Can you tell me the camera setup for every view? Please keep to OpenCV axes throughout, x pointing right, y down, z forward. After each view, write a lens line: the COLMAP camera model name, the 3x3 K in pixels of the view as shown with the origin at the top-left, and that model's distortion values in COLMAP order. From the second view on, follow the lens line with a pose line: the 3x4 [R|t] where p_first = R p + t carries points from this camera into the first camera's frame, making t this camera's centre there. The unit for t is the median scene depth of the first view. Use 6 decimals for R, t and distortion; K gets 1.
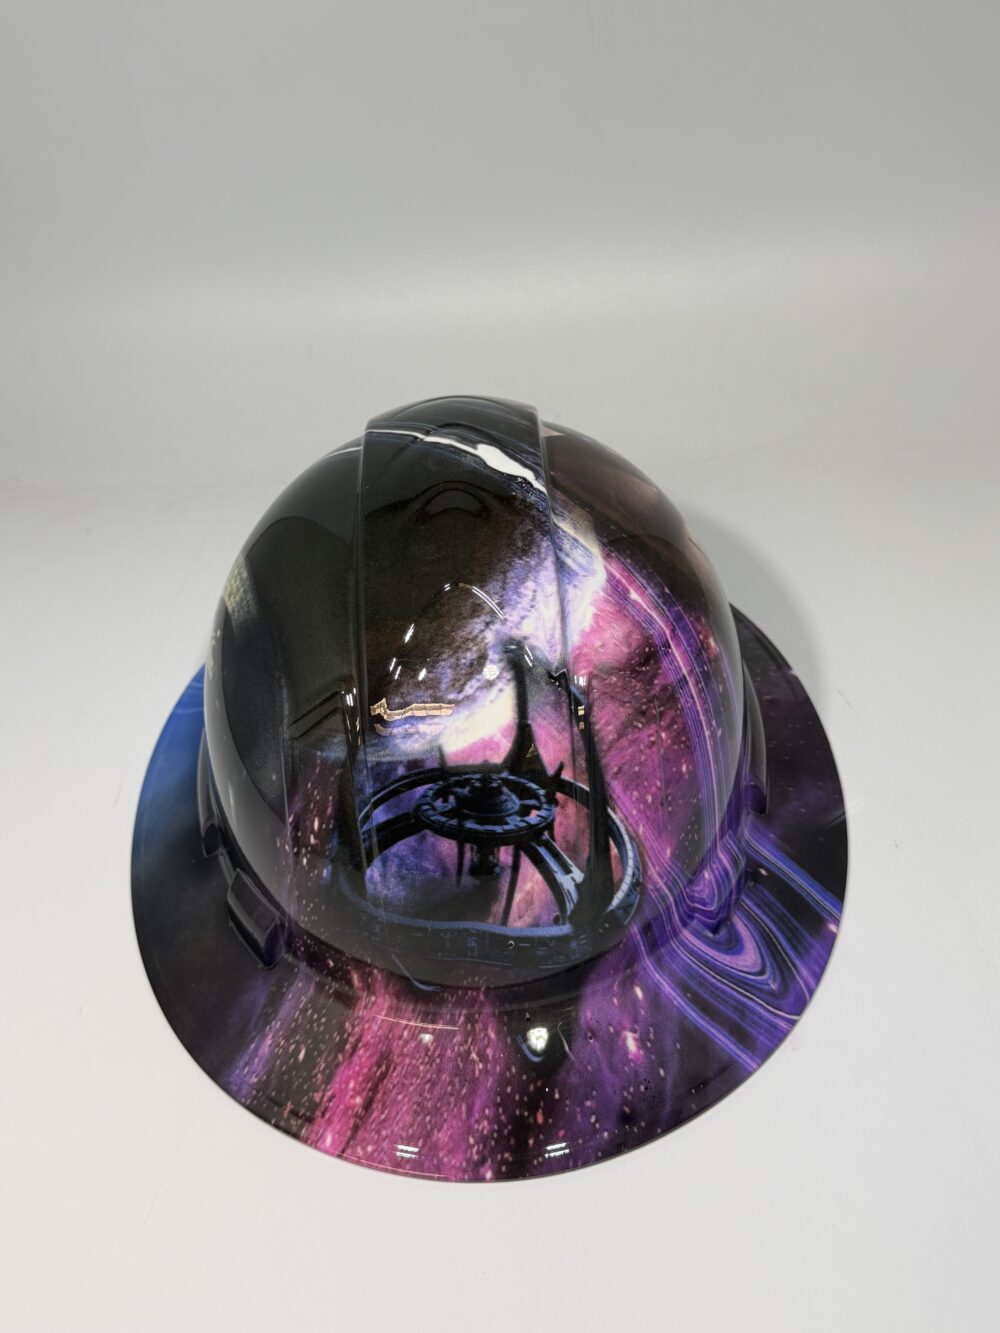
lens RADIAL K [[1382.0, 0, 498.5], [0, 1382.0, 663.3], [0, 0, 1]] dist [0.090373, 0.000000]
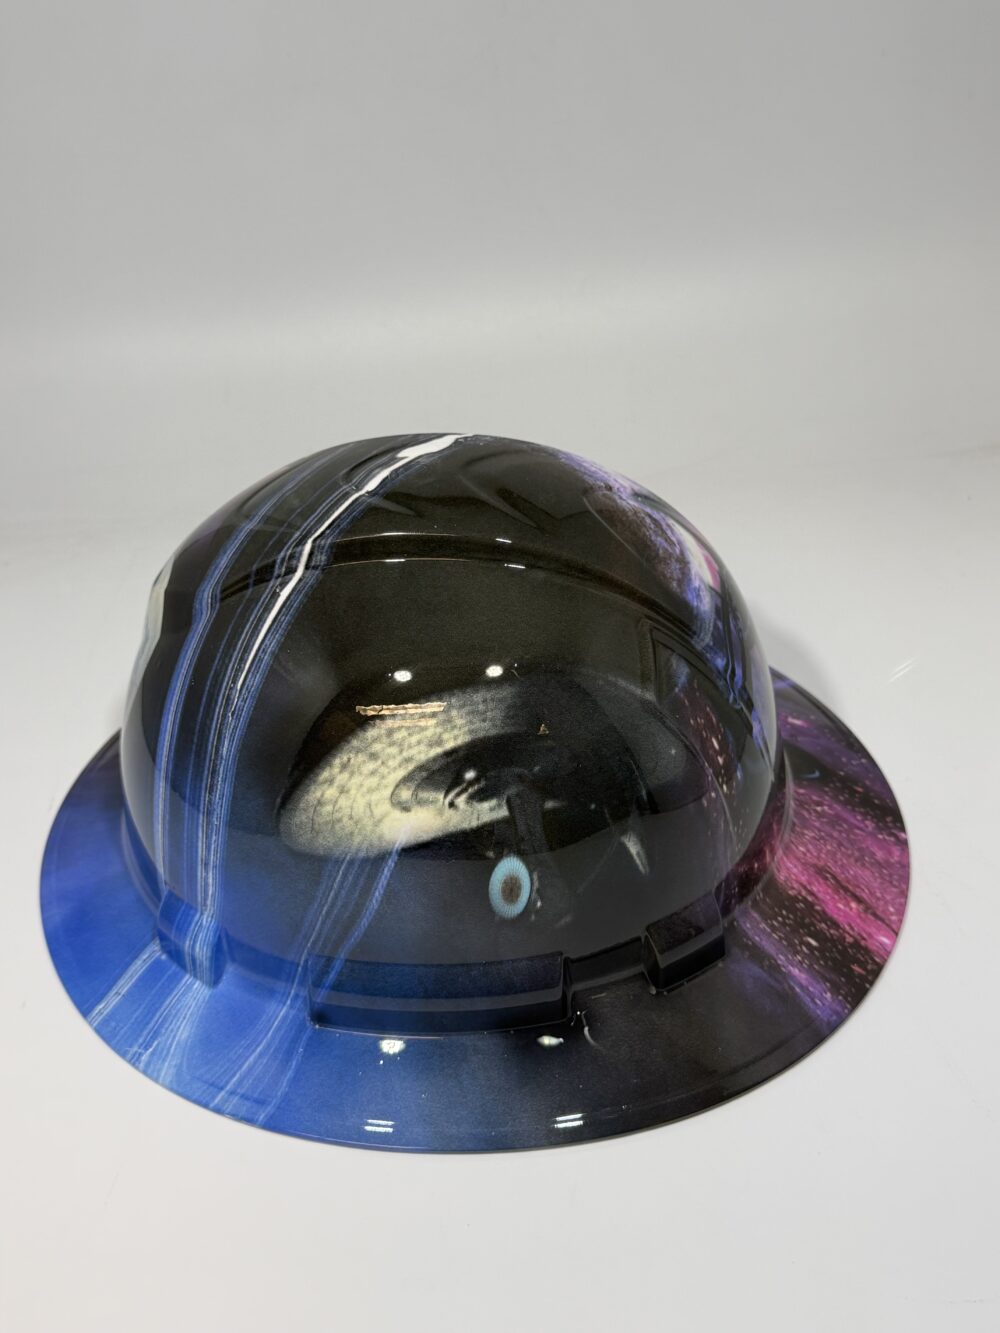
lens RADIAL K [[1382.0, 0, 507.7], [0, 1382.0, 660.2], [0, 0, 1]] dist [0.090373, 0.000000]
pose [[0.111824, -0.583715, 0.804222, -0.868815], [0.720402, 0.605065, 0.338995, -0.346256], [-0.684483, 0.541455, 0.488170, 0.559432]]
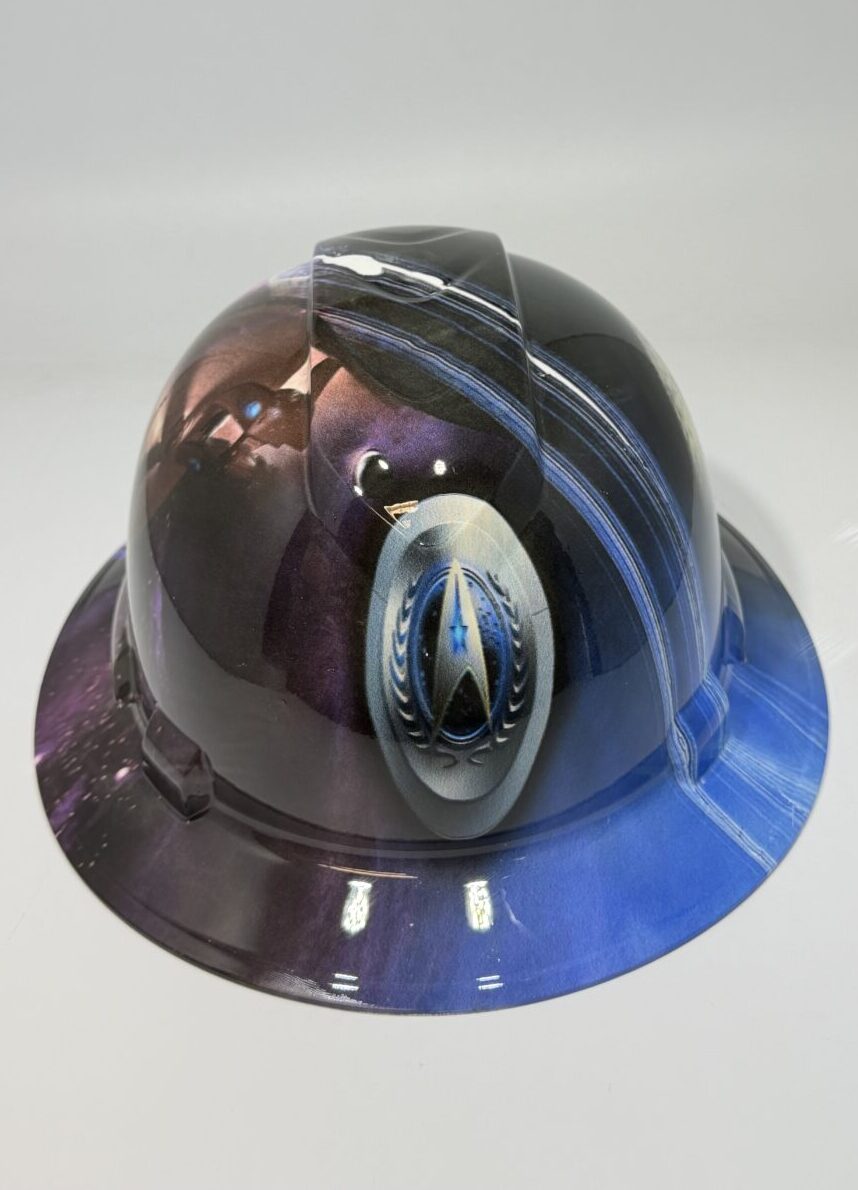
lens RADIAL K [[1378.2, 0, 436.2], [0, 1378.2, 588.2], [0, 0, 1]] dist [0.213214, 0.000000]
pose [[-0.995735, 0.082352, 0.041581, -0.072050], [0.056011, 0.181511, 0.981792, -1.014555], [0.073305, 0.979935, -0.185350, 1.381888]]
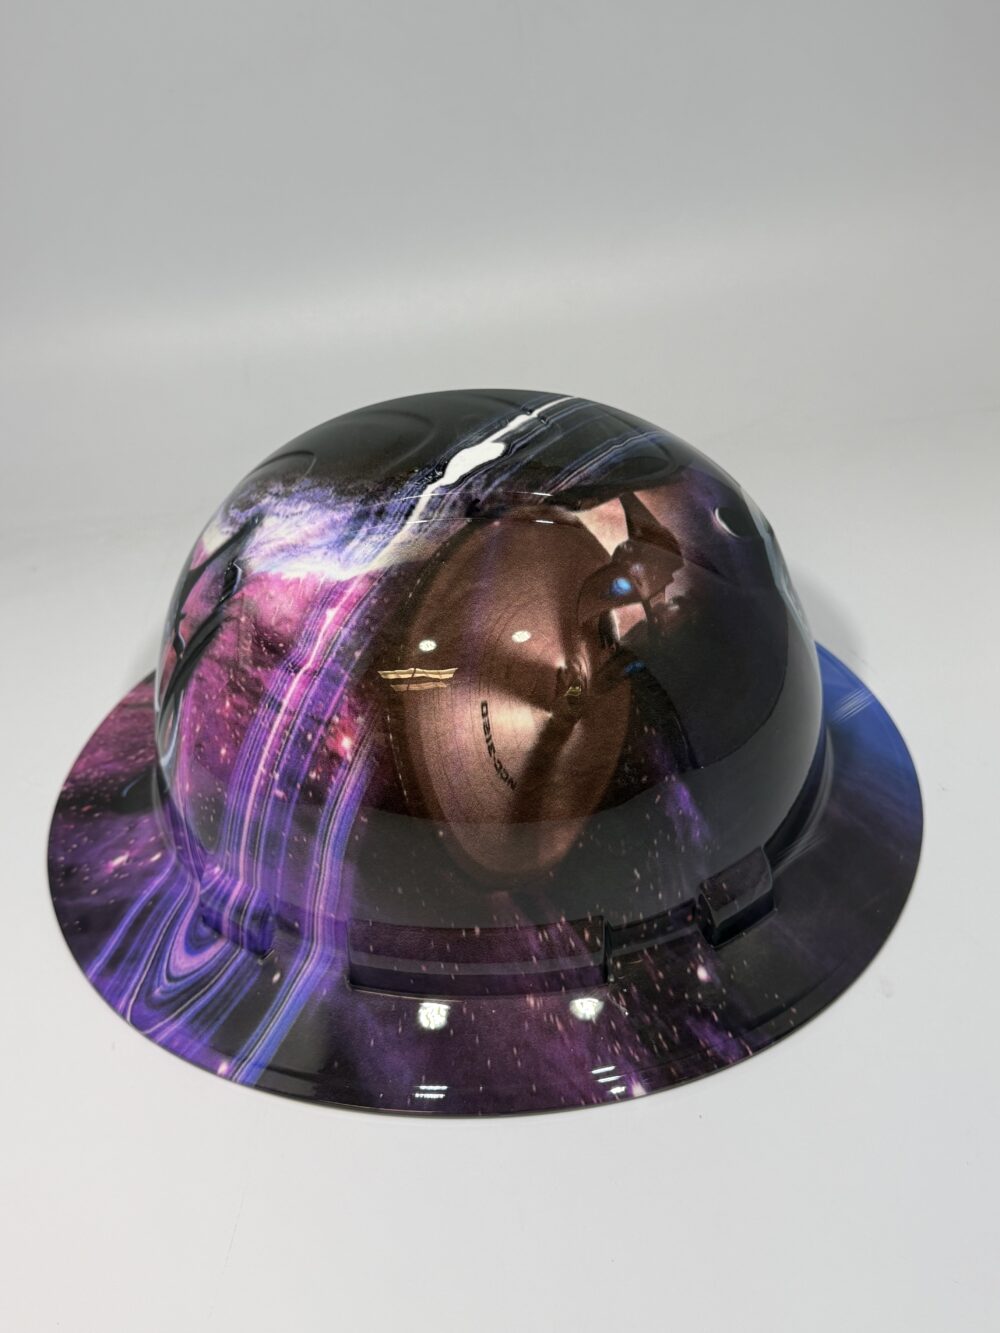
lens RADIAL K [[1382.0, 0, 505.8], [0, 1382.0, 674.6], [0, 0, 1]] dist [0.090373, 0.000000]
pose [[-0.040654, 0.704558, -0.708481, 0.742636], [-0.661828, 0.512225, 0.547366, -0.584155], [0.748552, 0.491145, 0.445473, 0.675907]]
